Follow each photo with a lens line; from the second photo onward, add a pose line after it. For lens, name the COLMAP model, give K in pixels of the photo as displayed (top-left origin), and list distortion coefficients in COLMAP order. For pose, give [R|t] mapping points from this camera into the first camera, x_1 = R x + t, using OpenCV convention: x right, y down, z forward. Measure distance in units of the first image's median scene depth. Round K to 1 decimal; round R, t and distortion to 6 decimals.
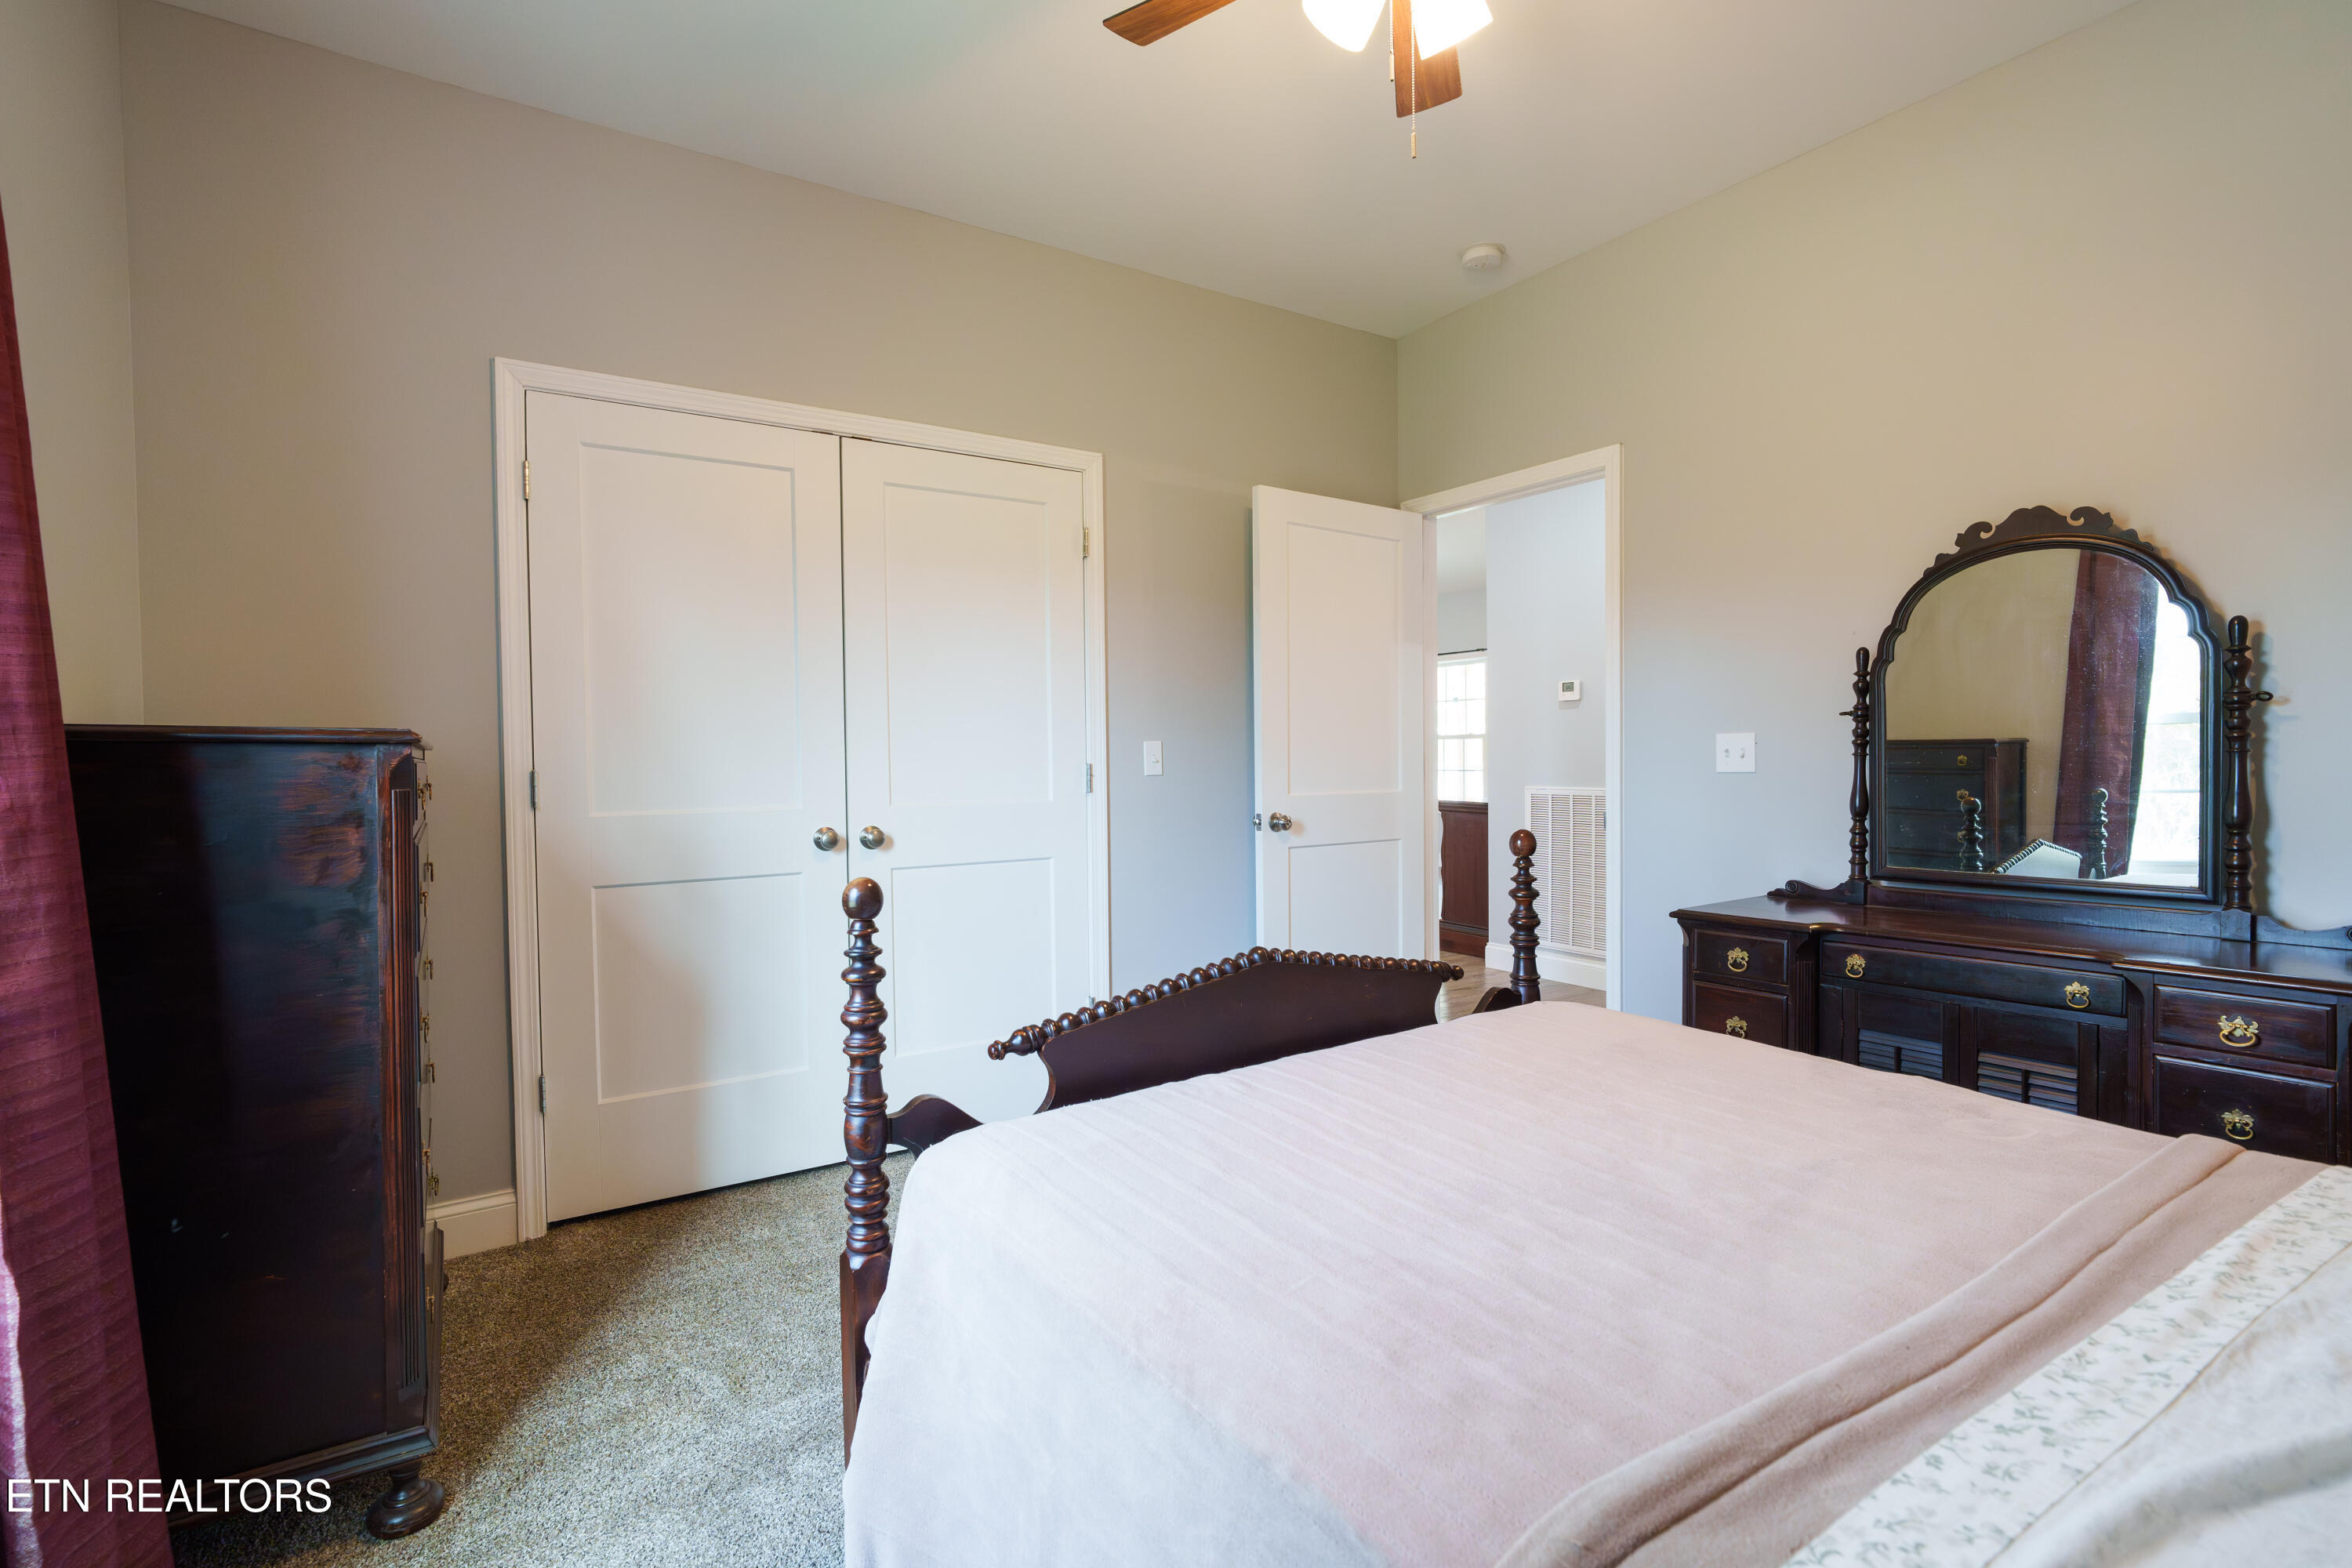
lens RADIAL K [[1164.9, 0, 1176.0], [0, 1164.9, 784.0], [0, 0, 1]] dist [-0.002216, -0.000242]
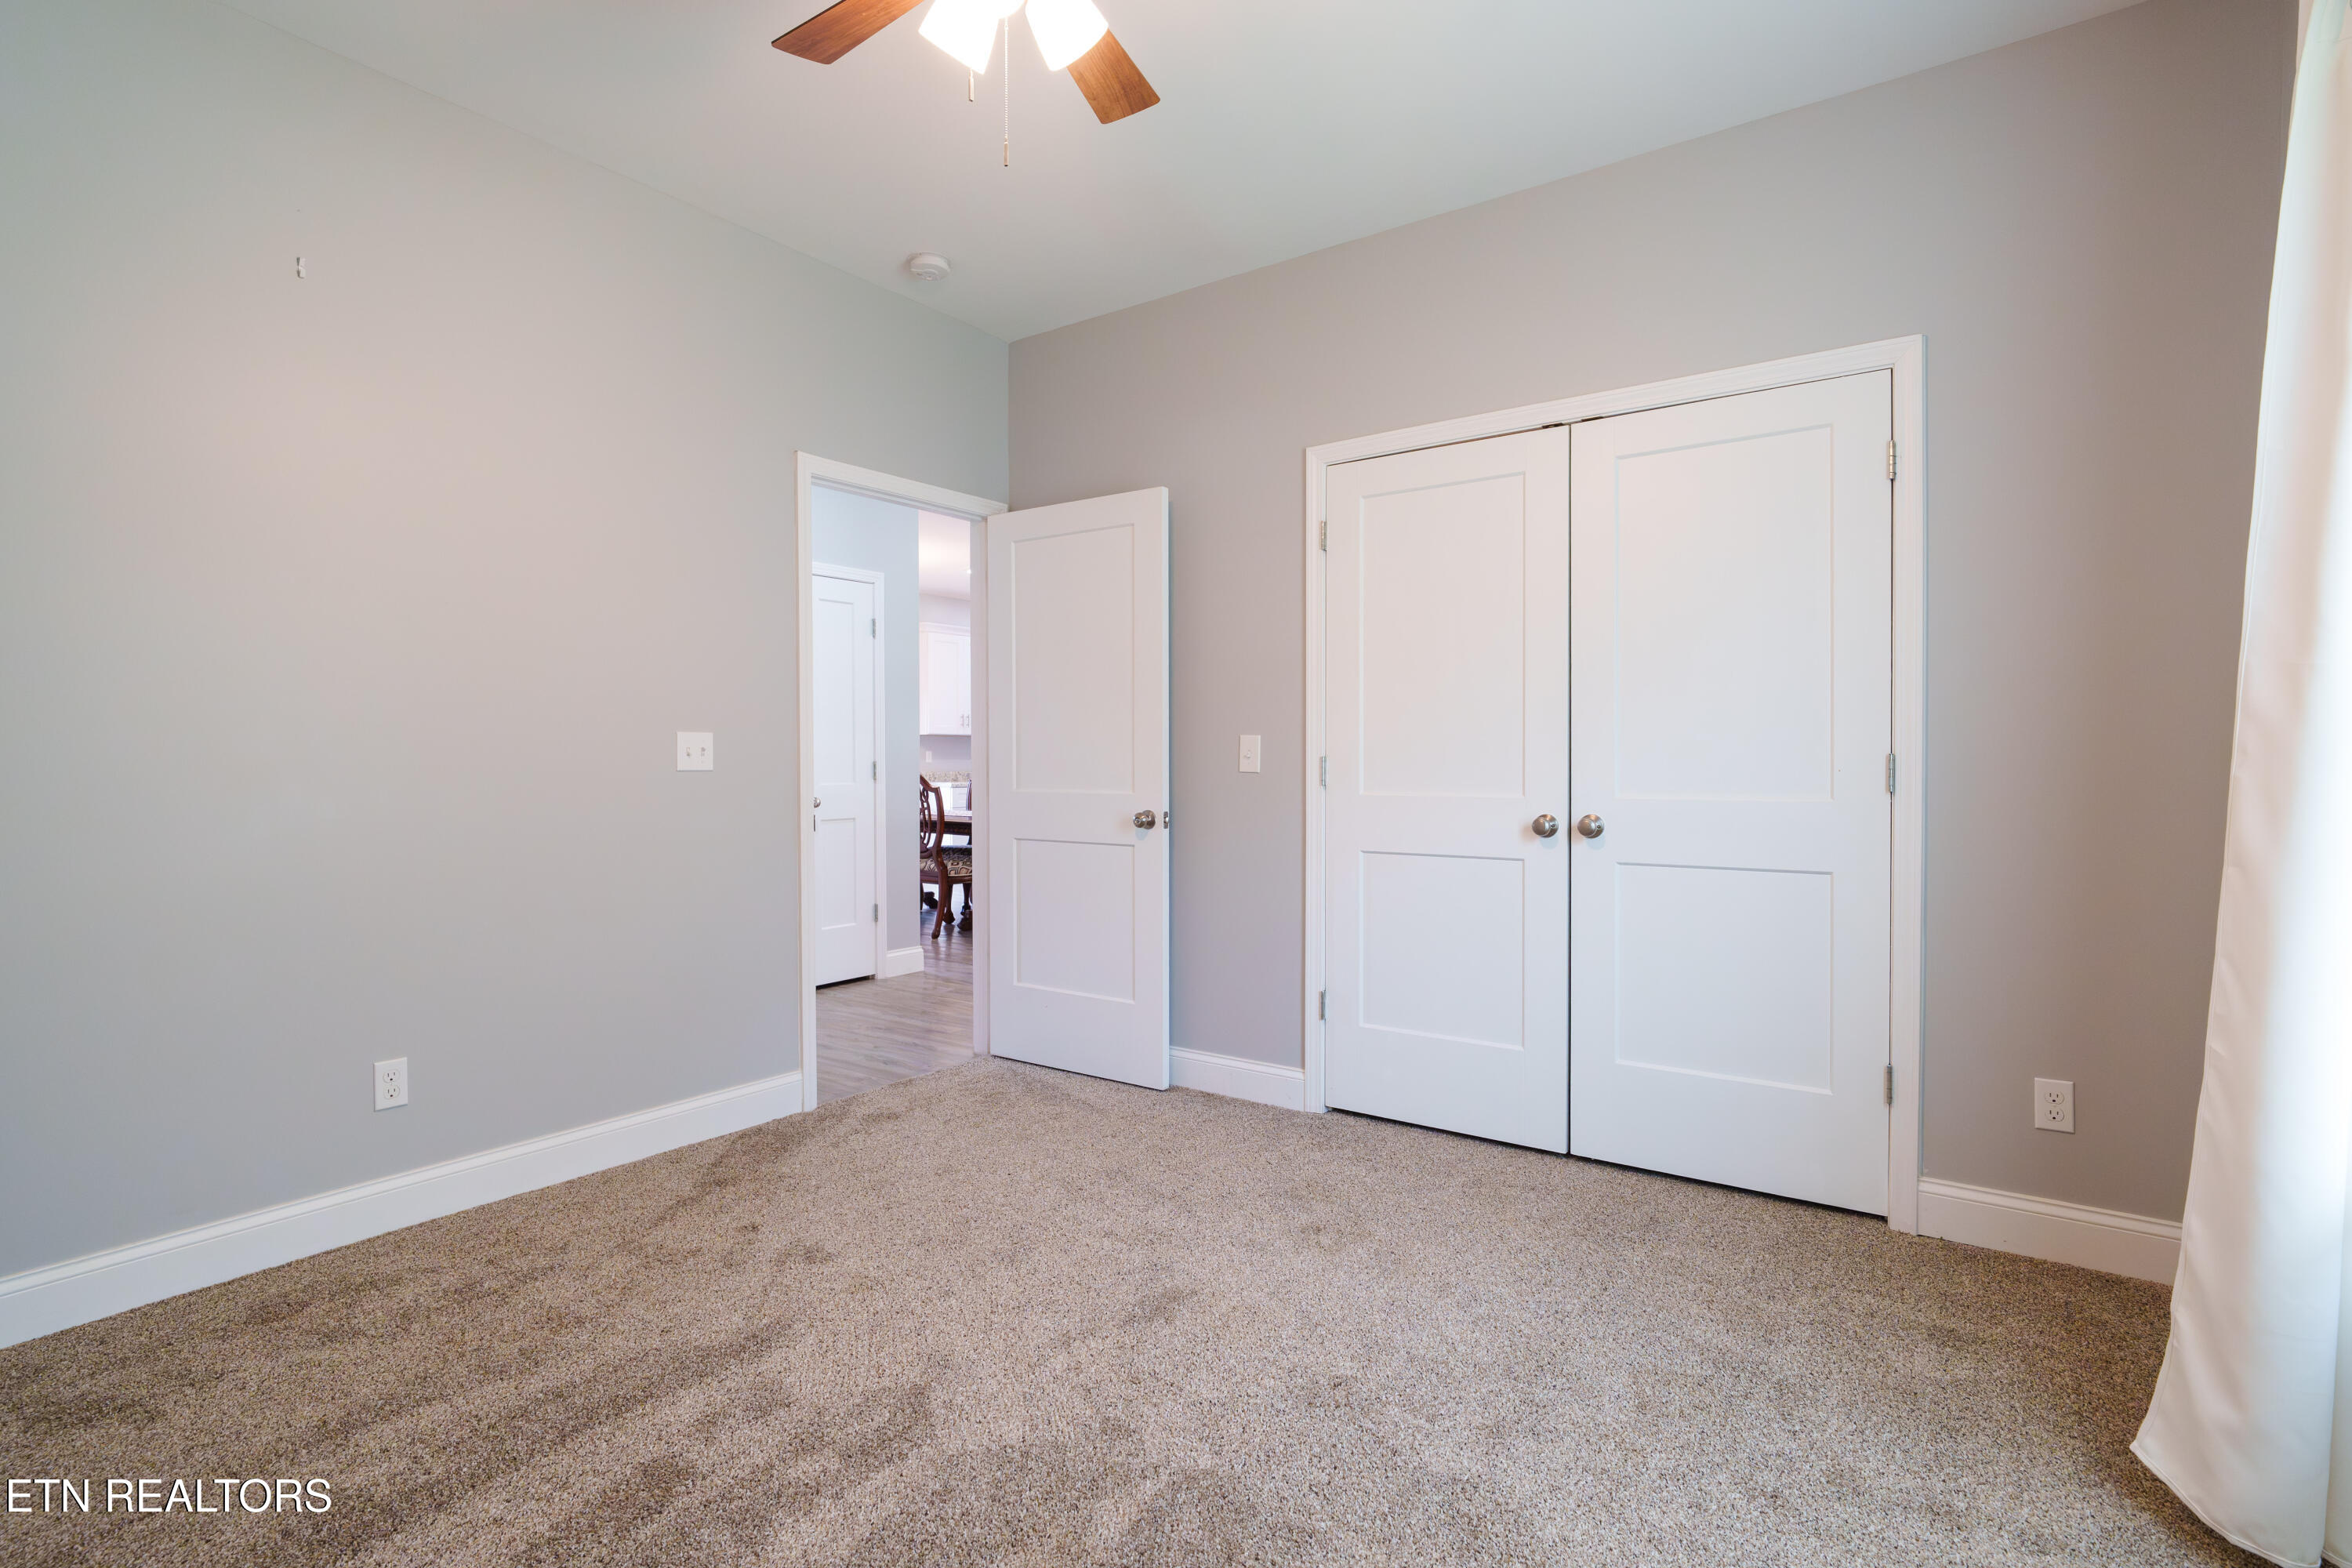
lens RADIAL K [[1164.9, 0, 1176.0], [0, 1164.9, 784.0], [0, 0, 1]] dist [-0.002216, -0.000242]
pose [[0.362542, 0.025755, -0.931612, 0.609170], [-0.013019, 0.999661, 0.022570, -0.009437], [0.931877, 0.003946, 0.362754, 0.372870]]
